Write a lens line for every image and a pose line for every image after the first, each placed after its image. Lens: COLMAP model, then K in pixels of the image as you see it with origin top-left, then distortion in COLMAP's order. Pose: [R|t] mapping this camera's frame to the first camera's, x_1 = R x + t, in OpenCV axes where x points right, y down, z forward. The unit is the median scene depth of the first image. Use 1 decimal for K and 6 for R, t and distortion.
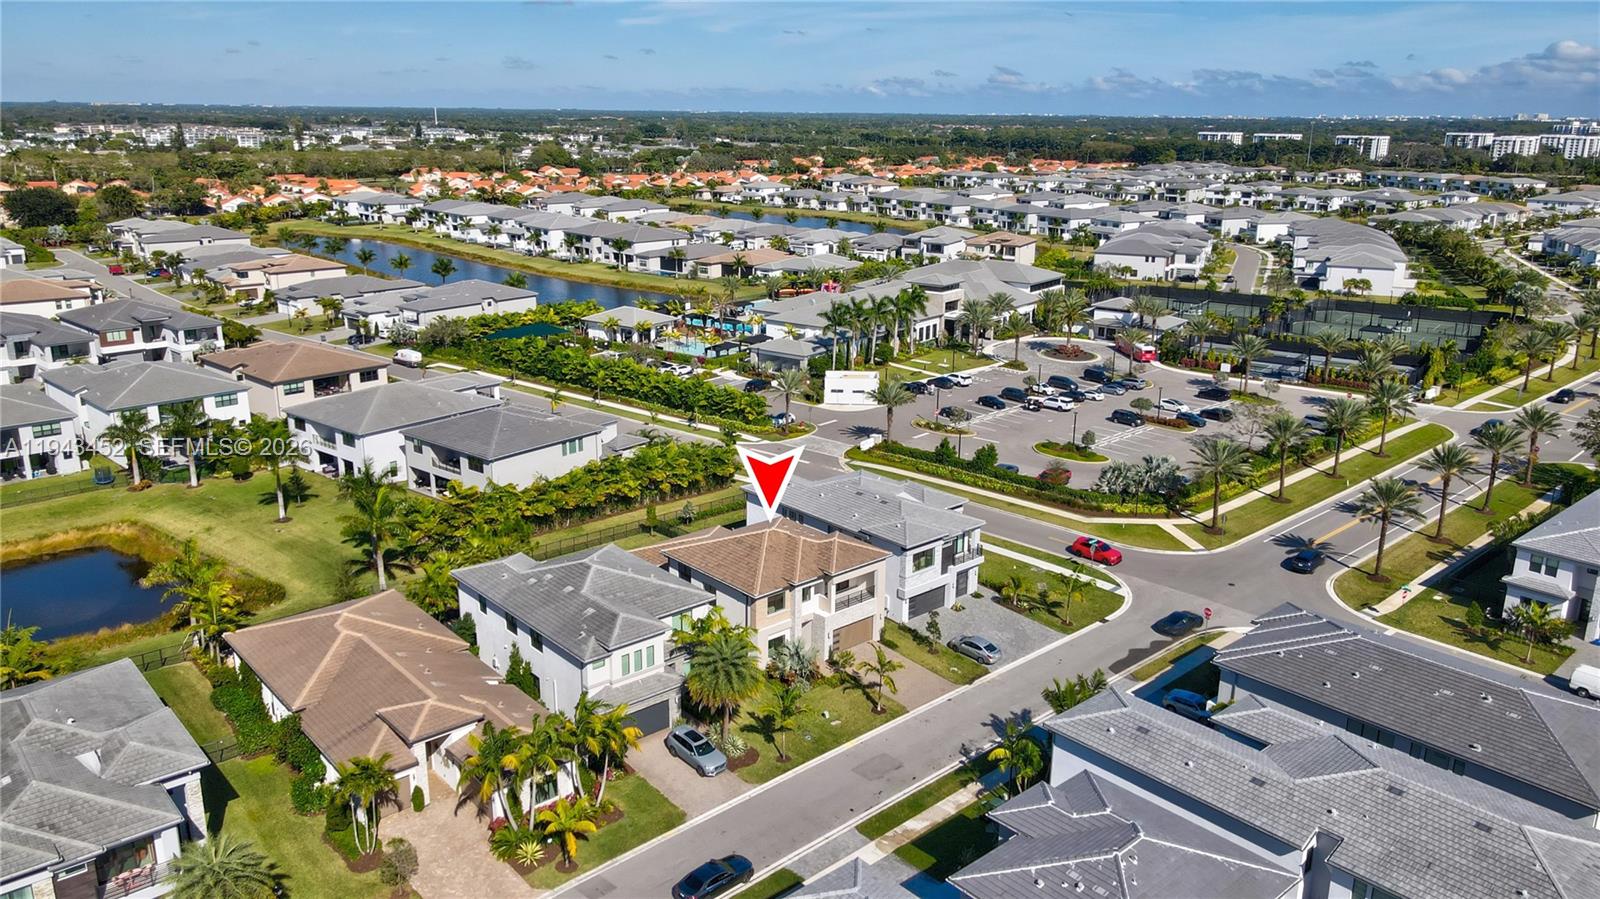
lens RADIAL K [[1174.5, 0, 793.0], [0, 1174.5, 443.5], [0, 0, 1]] dist [0.018694, 0.019280]
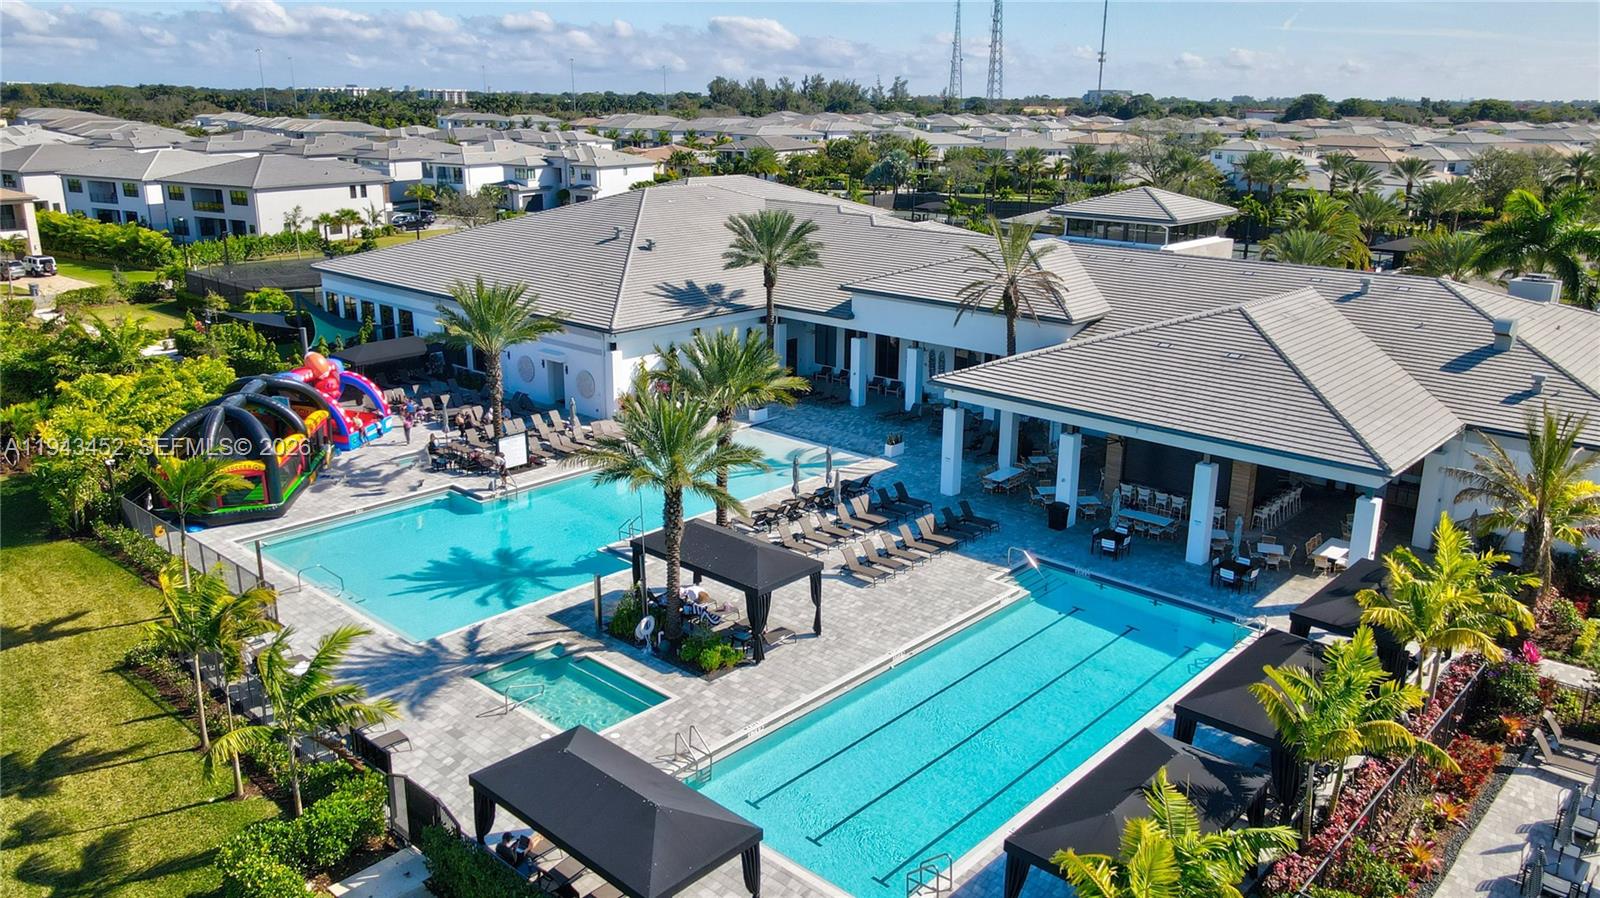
lens RADIAL K [[1174.5, 0, 796.5], [0, 1174.5, 450.4], [0, 0, 1]] dist [0.018694, 0.019280]
pose [[0.099515, -0.296727, 0.949763, -0.098262], [0.266649, 0.927543, 0.261845, -0.088183], [-0.958642, 0.227196, 0.171427, 0.498962]]
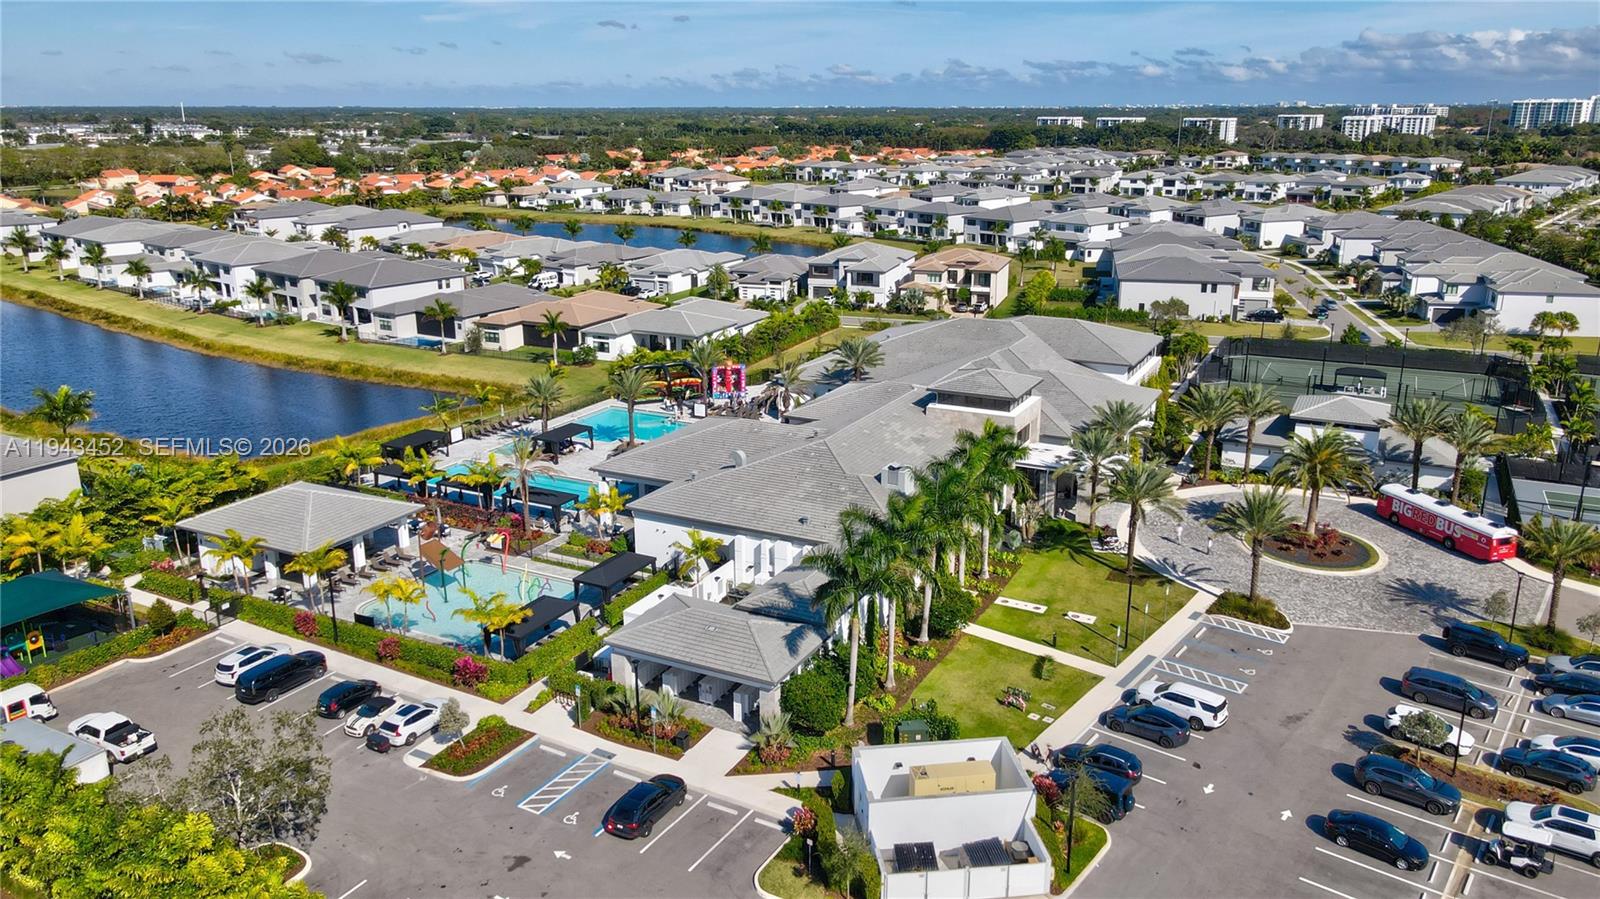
lens RADIAL K [[1174.5, 0, 803.8], [0, 1174.5, 448.4], [0, 0, 1]] dist [0.018694, 0.019280]
pose [[0.985510, -0.059800, 0.158726, -0.012780], [0.058496, 0.998205, 0.012881, -0.058194], [-0.159211, -0.003409, 0.987239, 0.259198]]
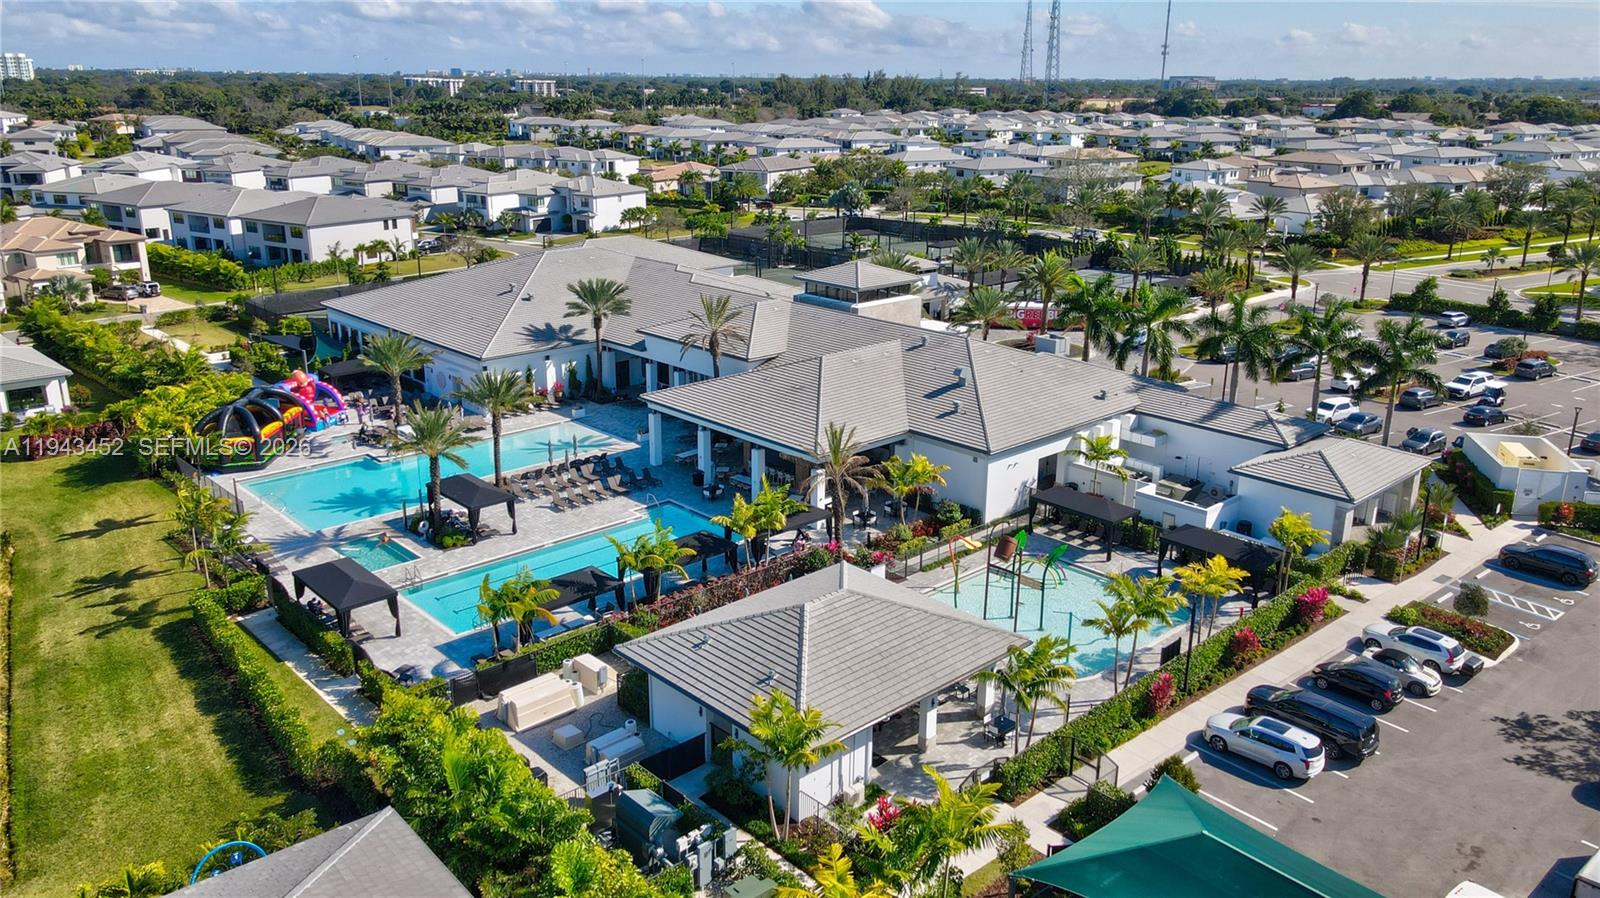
lens RADIAL K [[1174.5, 0, 804.1], [0, 1174.5, 449.6], [0, 0, 1]] dist [0.018694, 0.019280]
pose [[0.173382, -0.309610, 0.934923, -0.161612], [0.267766, 0.928359, 0.257780, -0.095258], [-0.947755, 0.205647, 0.243864, 0.436882]]
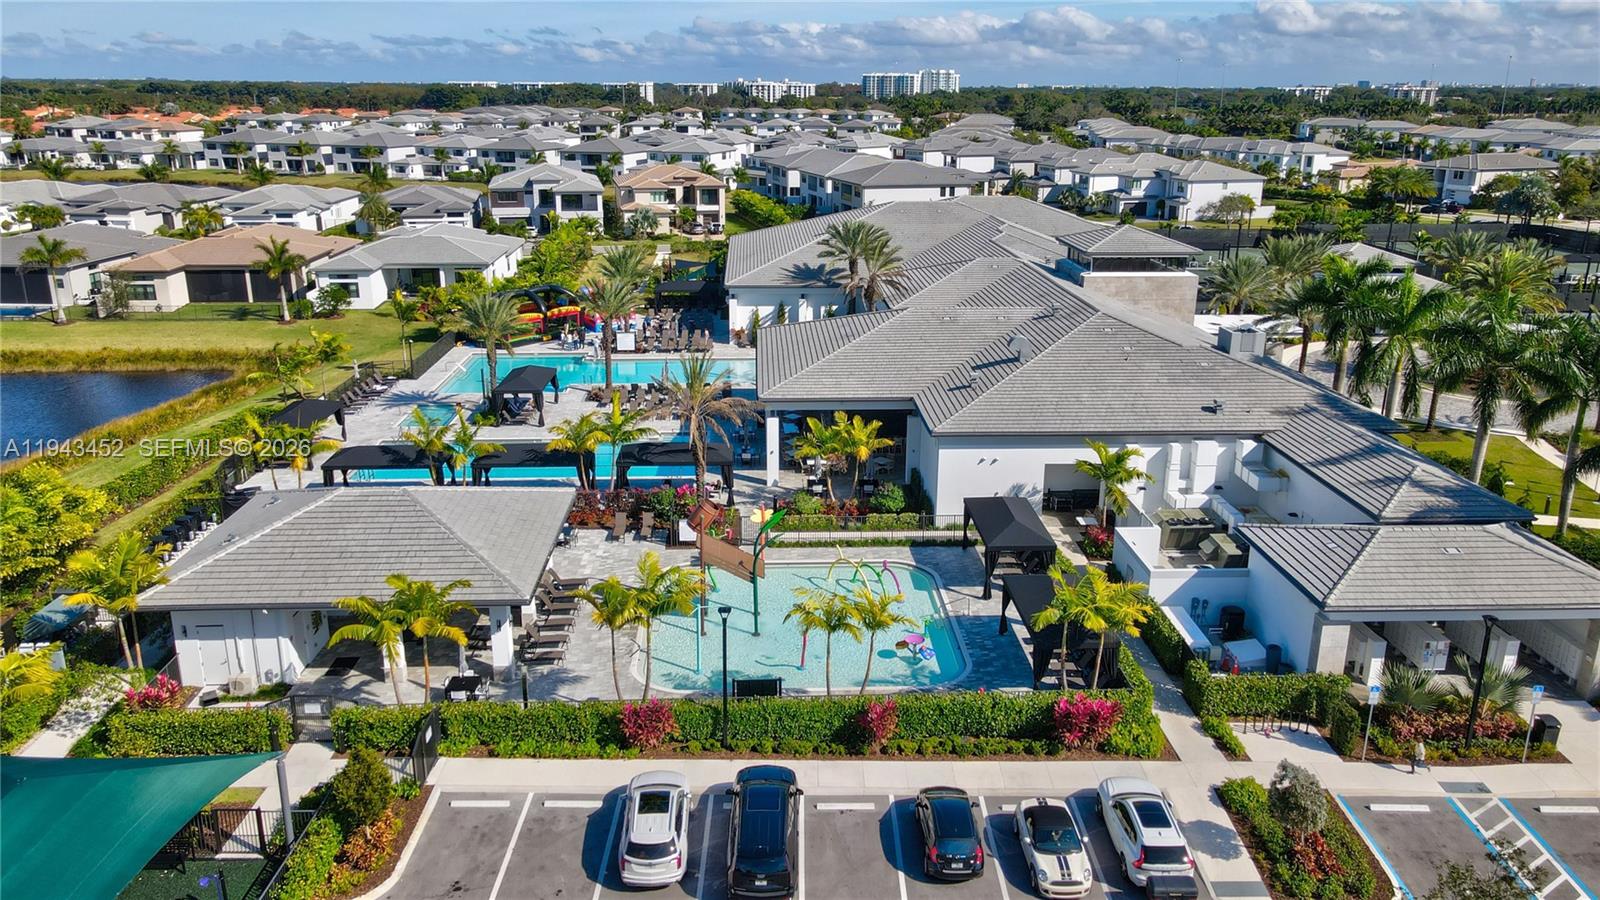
lens RADIAL K [[1174.5, 0, 810.1], [0, 1174.5, 423.1], [0, 0, 1]] dist [0.018694, 0.019280]
pose [[0.770625, -0.183362, 0.610341, -0.095803], [0.178447, 0.981488, 0.069553, -0.059846], [-0.611796, 0.055314, 0.789079, 0.363101]]
